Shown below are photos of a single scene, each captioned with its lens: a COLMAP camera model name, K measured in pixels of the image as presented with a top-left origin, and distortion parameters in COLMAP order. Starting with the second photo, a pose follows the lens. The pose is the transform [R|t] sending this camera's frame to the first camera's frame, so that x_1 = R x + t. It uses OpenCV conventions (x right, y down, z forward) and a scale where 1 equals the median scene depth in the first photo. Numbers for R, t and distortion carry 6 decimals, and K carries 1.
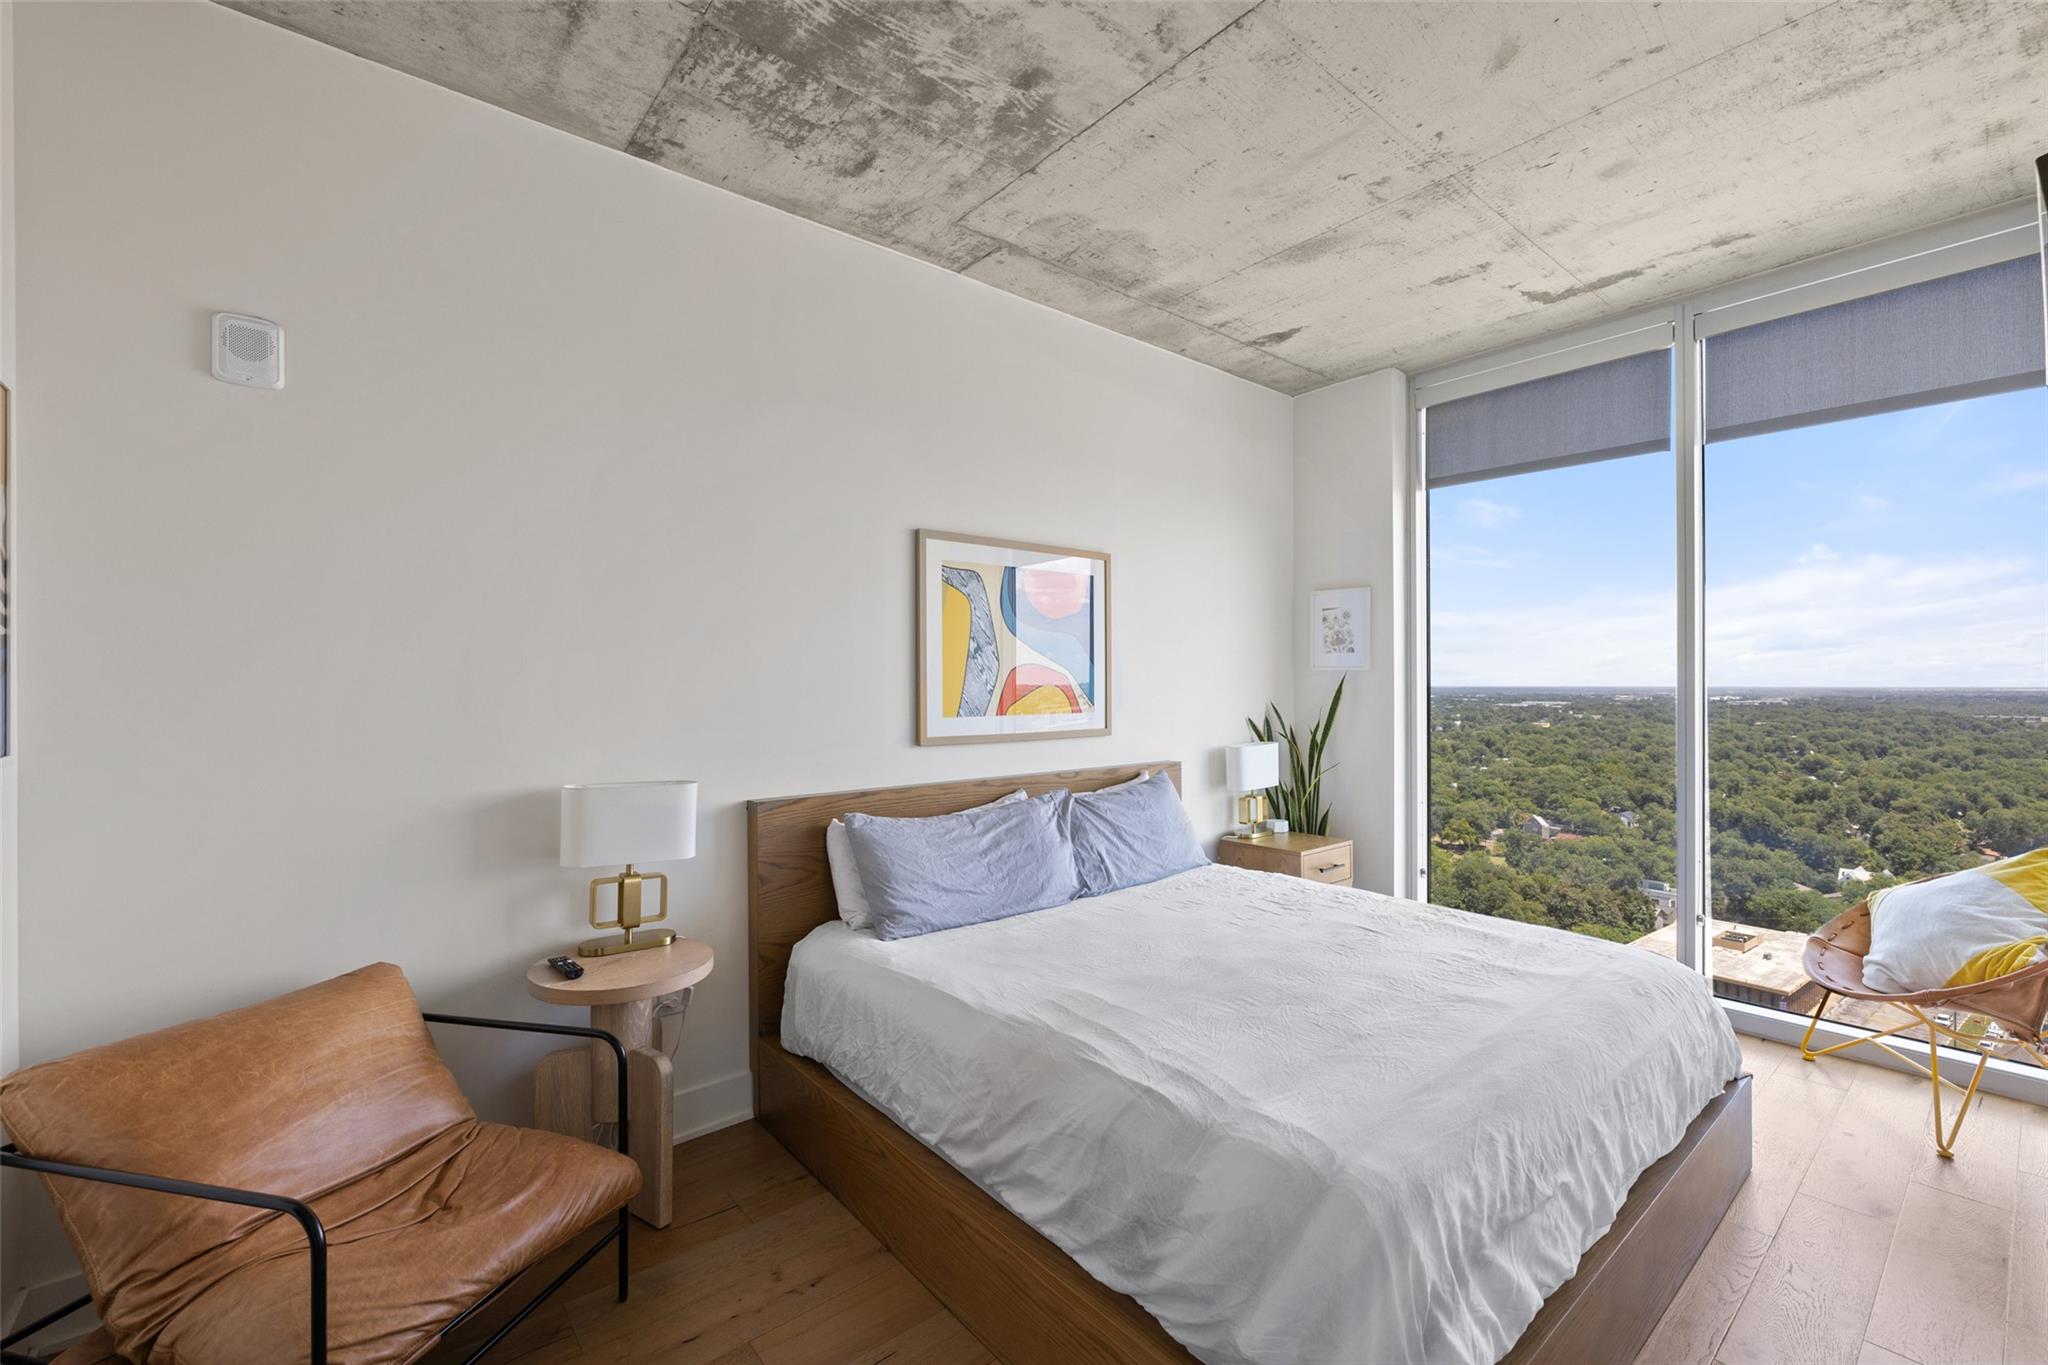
lens RADIAL K [[856.1, 0, 1024.0], [0, 856.1, 682.5], [0, 0, 1]] dist [0.002006, 0.000163]
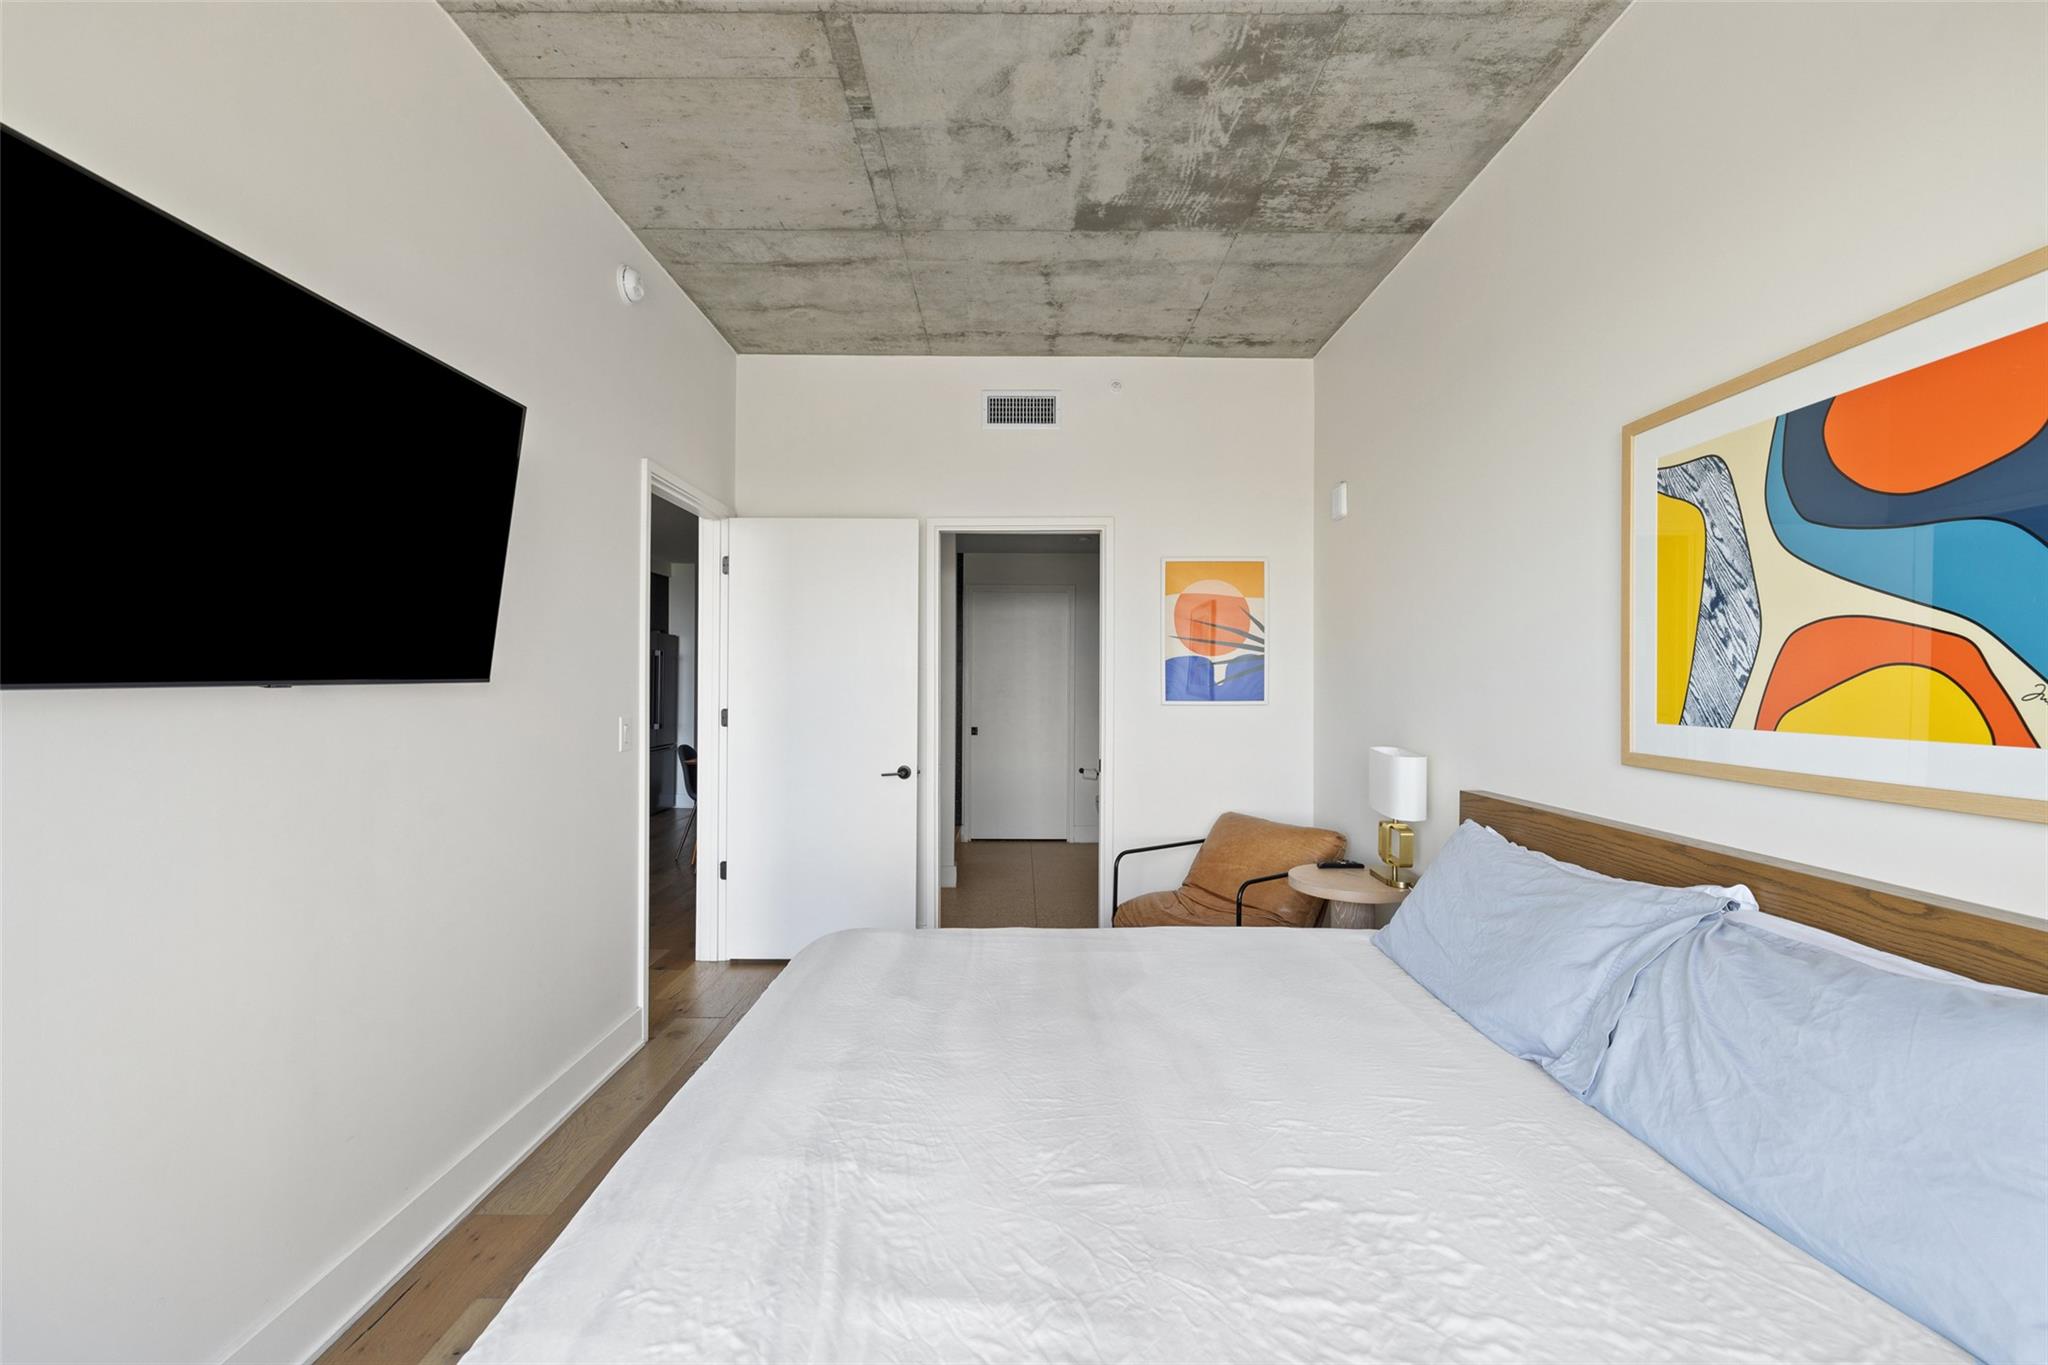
lens RADIAL K [[866.9, 0, 1017.7], [0, 866.9, 675.4], [0, 0, 1]] dist [0.000515, 0.000202]
pose [[-0.641190, -0.005534, -0.767362, 0.645948], [-0.000883, 0.999979, -0.006473, 0.011550], [0.767381, -0.003473, -0.641182, 1.031819]]
